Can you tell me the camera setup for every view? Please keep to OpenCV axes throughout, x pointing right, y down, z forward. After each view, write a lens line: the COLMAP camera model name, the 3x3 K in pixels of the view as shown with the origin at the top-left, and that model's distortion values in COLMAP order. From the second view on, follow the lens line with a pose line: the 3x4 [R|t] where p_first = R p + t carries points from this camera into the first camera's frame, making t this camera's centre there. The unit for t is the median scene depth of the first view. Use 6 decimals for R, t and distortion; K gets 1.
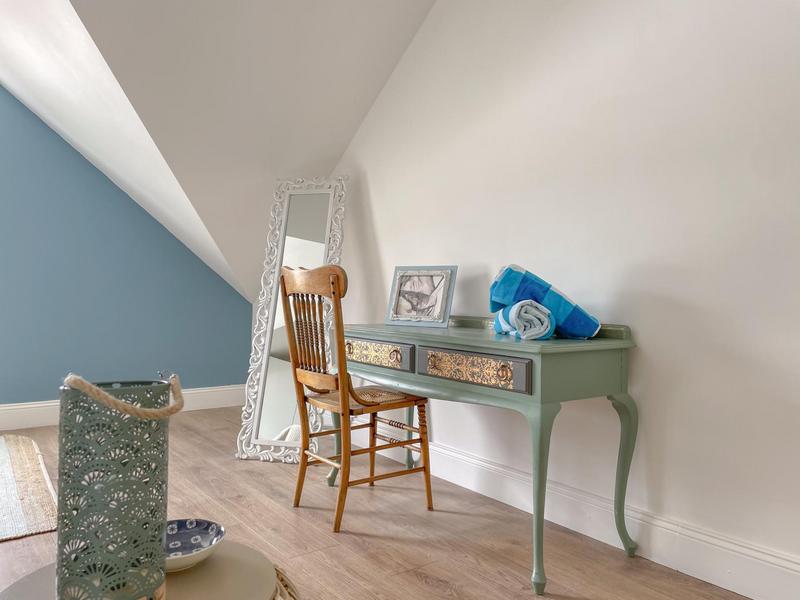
lens RADIAL K [[602.7, 0, 400.0], [0, 602.7, 300.0], [0, 0, 1]] dist [-0.073765, -0.000723]
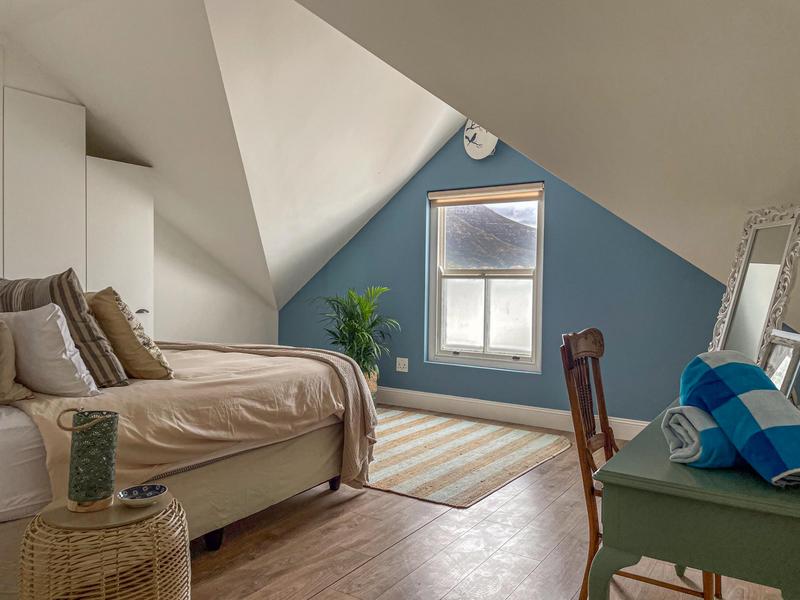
lens RADIAL K [[602.7, 0, 400.0], [0, 602.7, 300.0], [0, 0, 1]] dist [-0.073765, -0.000723]
pose [[0.296970, 0.024995, -0.954560, 0.565060], [-0.028691, 0.999440, 0.017245, -0.093602], [0.954456, 0.022266, 0.297521, 0.338368]]
